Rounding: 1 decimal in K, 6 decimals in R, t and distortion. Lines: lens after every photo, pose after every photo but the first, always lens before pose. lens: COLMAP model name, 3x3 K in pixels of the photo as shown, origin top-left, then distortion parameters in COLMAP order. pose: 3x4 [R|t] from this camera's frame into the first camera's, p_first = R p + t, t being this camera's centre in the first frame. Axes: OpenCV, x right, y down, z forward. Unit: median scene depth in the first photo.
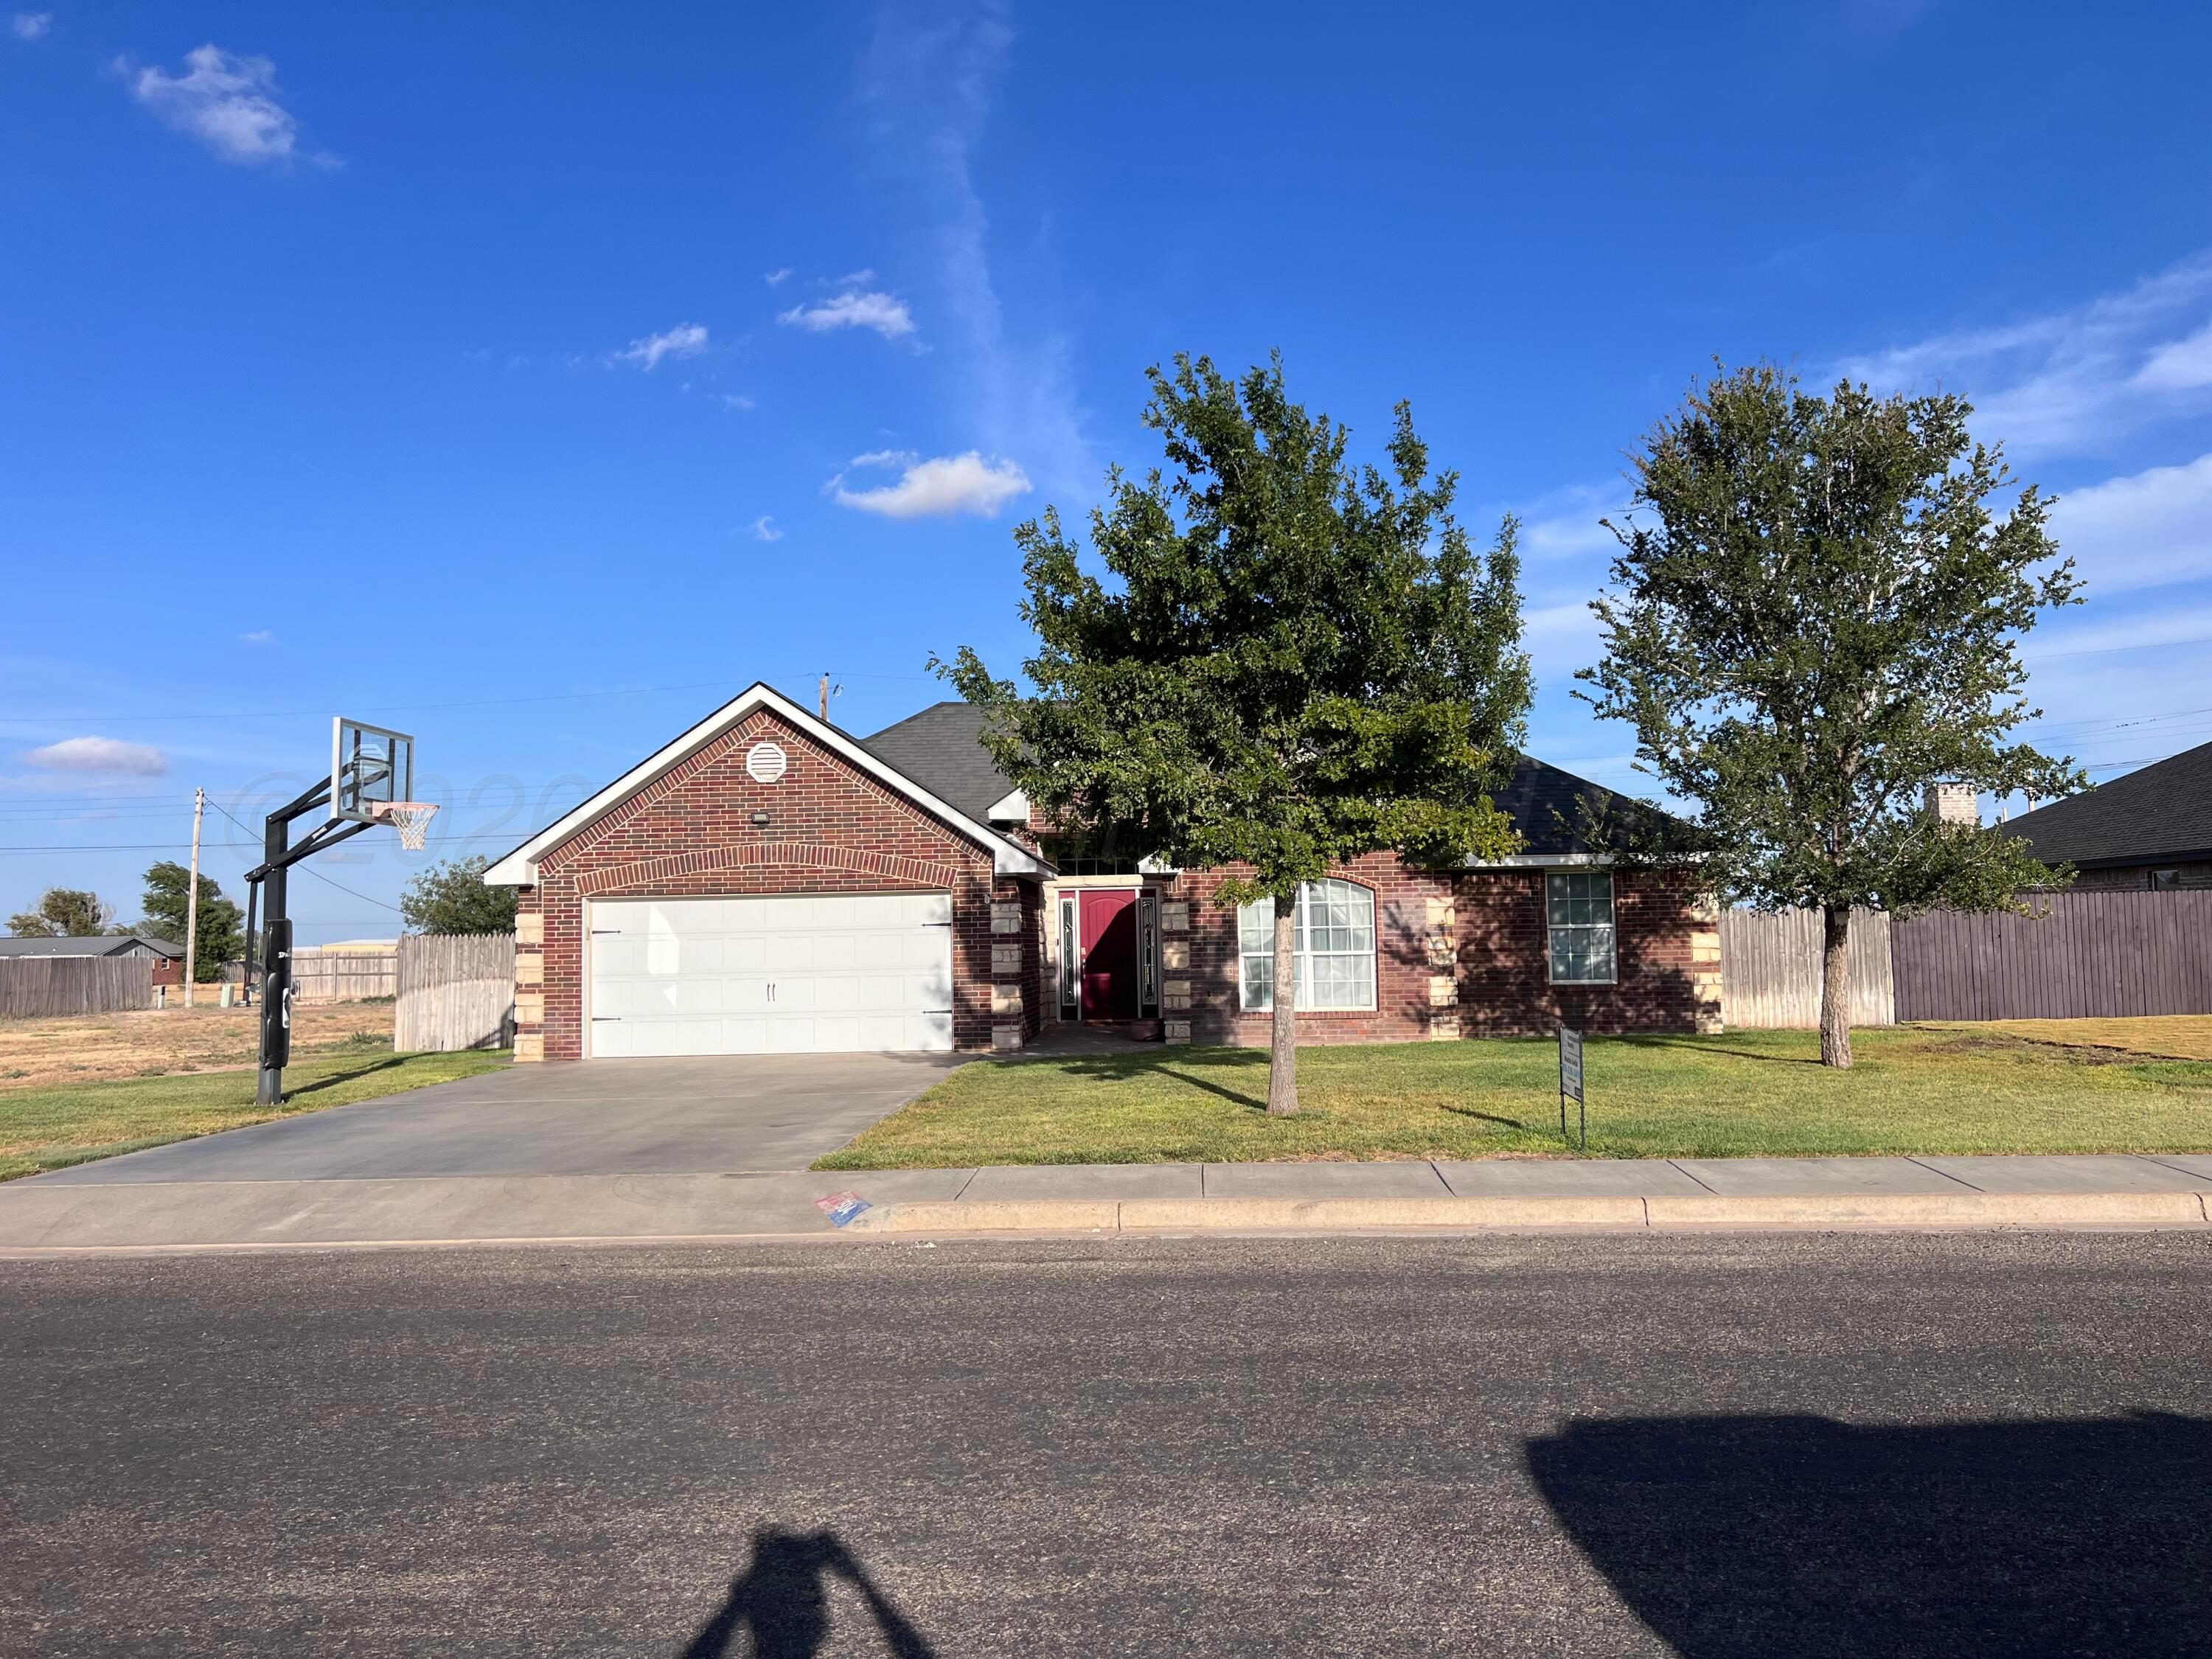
lens RADIAL K [[1660.8, 0, 1112.7], [0, 1660.8, 827.4], [0, 0, 1]] dist [0.053912, -0.057313]
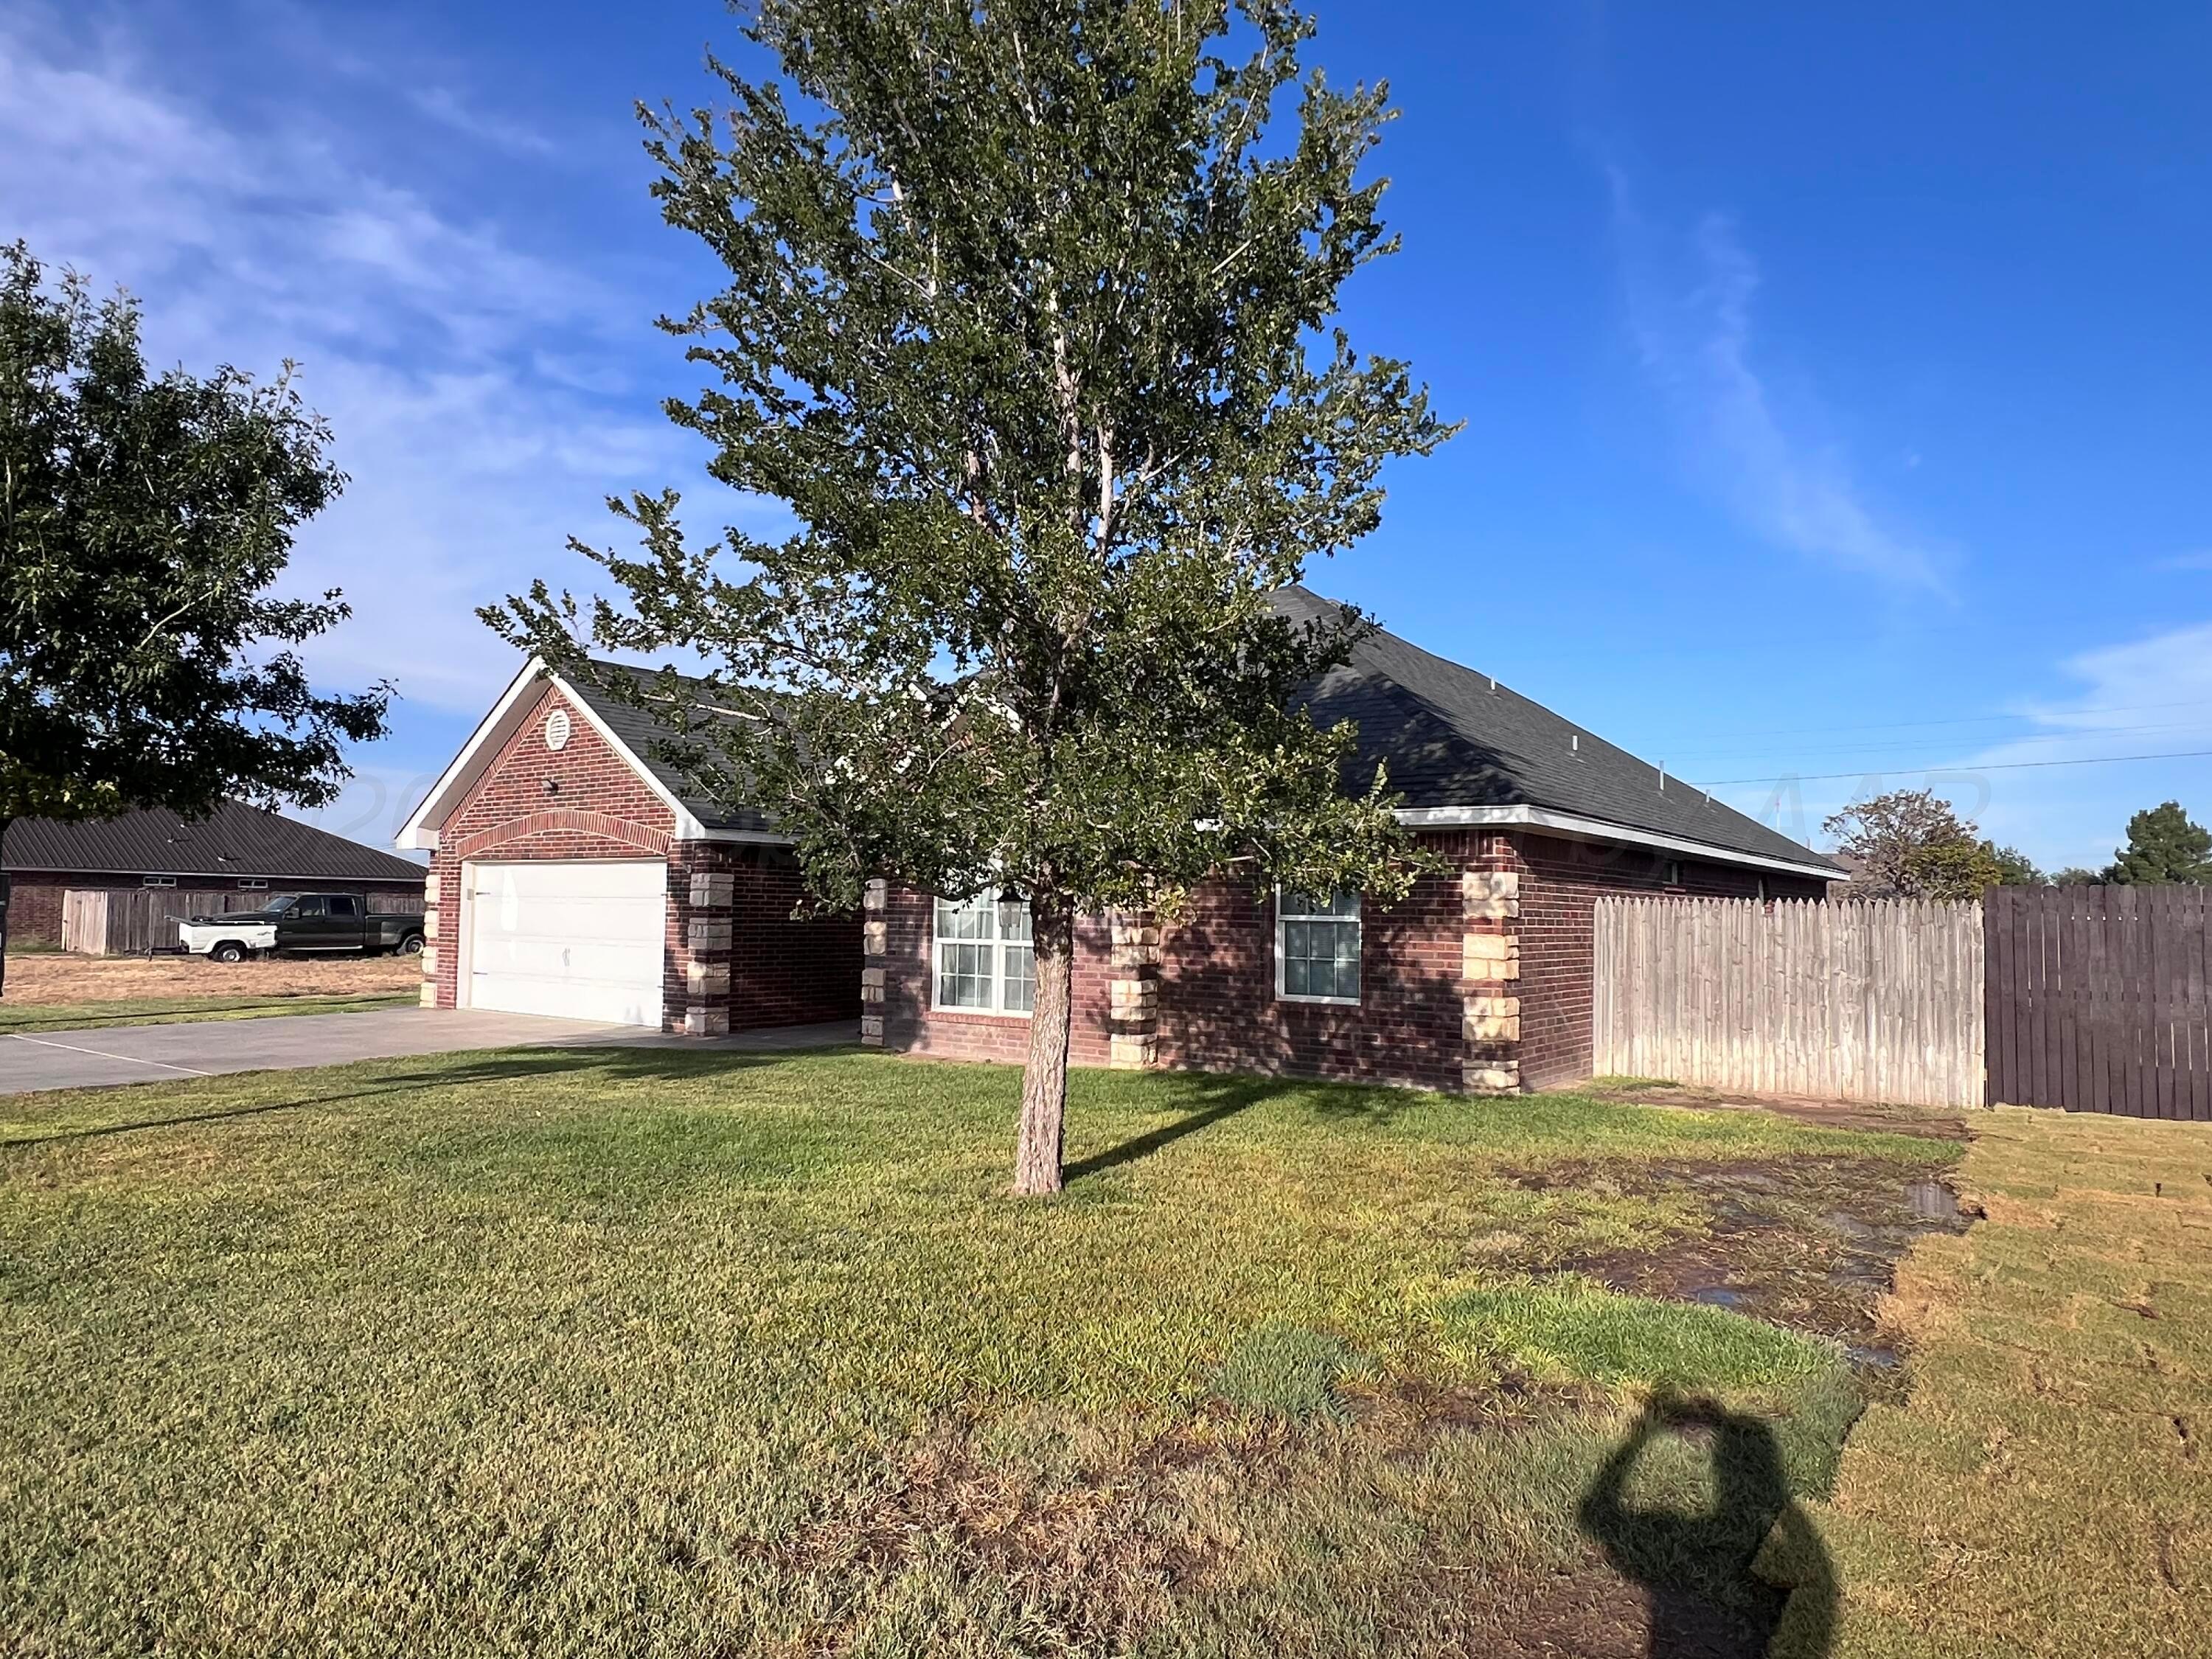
lens RADIAL K [[1362.2, 0, 1104.1], [0, 1362.2, 834.9], [0, 0, 1]] dist [-0.005371, -0.000225]
pose [[0.824843, -0.007732, -0.565309, 0.536213], [0.015985, 0.999826, 0.009650, 0.022477], [0.565136, -0.016996, 0.824823, 0.501212]]
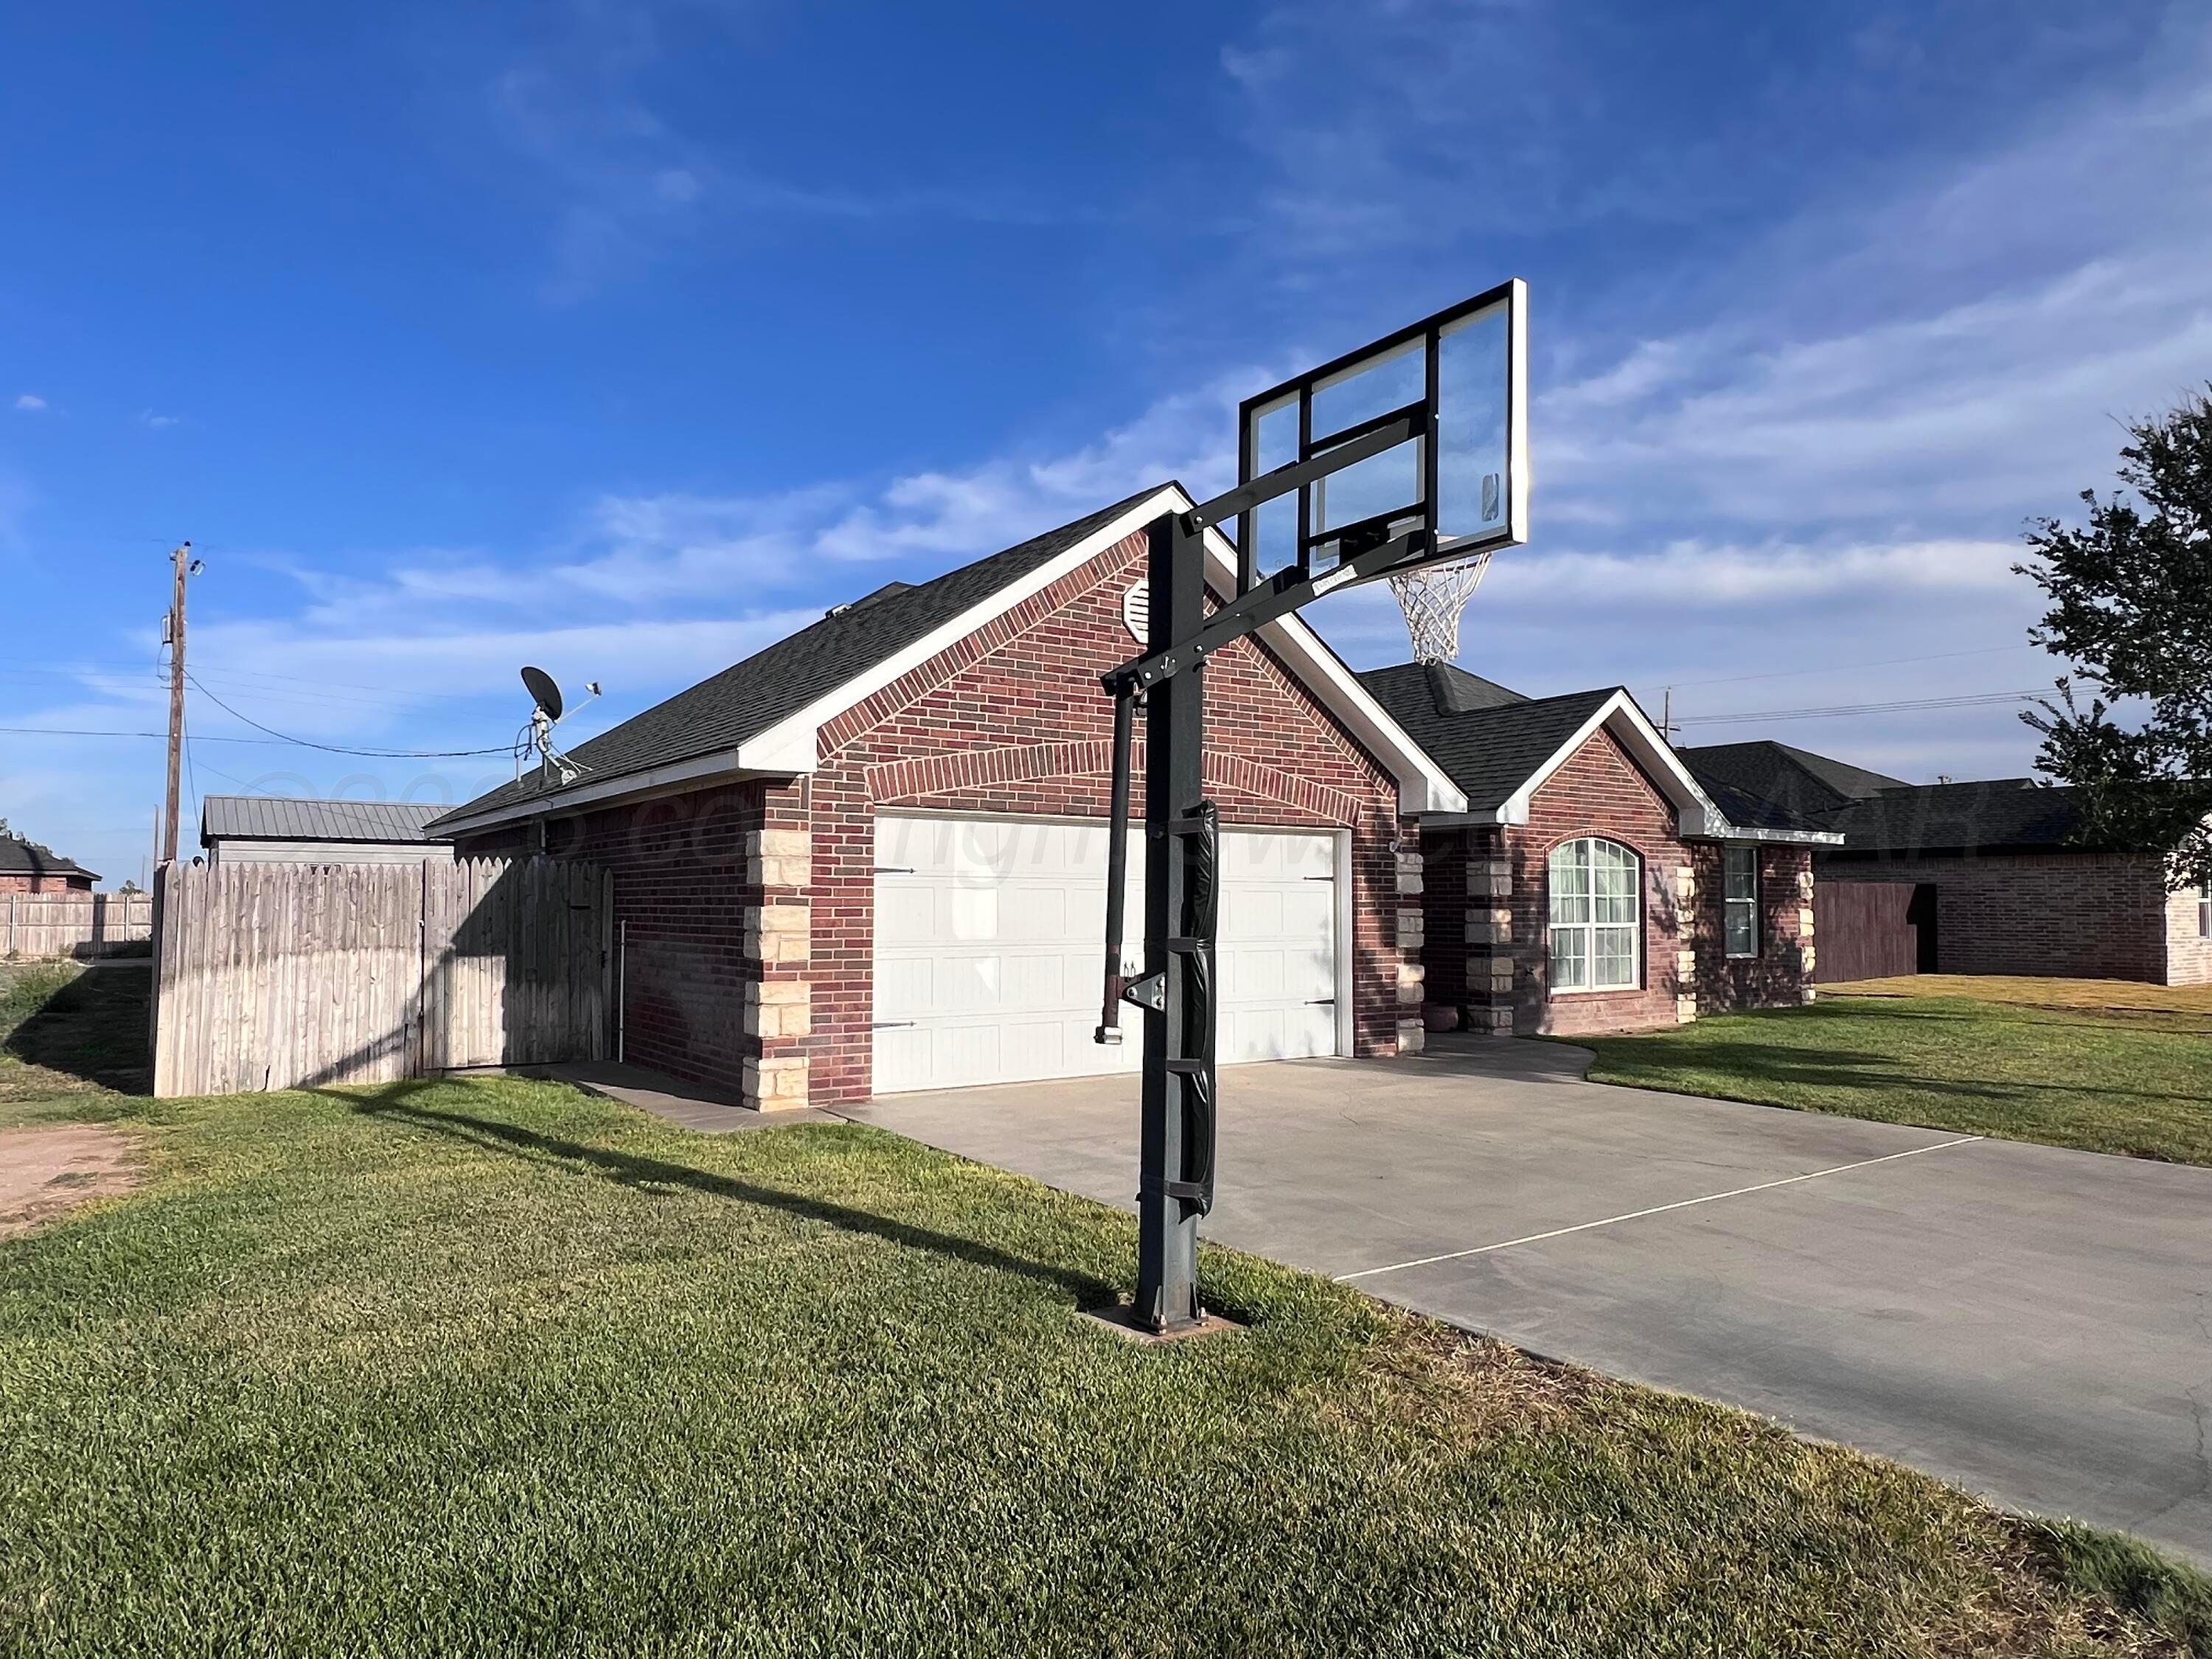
lens RADIAL K [[1362.2, 0, 1117.7], [0, 1362.2, 842.2], [0, 0, 1]] dist [-0.005371, -0.000225]
pose [[0.794272, 0.043022, 0.606037, -0.526050], [-0.057506, 0.998335, 0.004497, 0.047114], [-0.604834, -0.038423, 0.795424, 0.593058]]
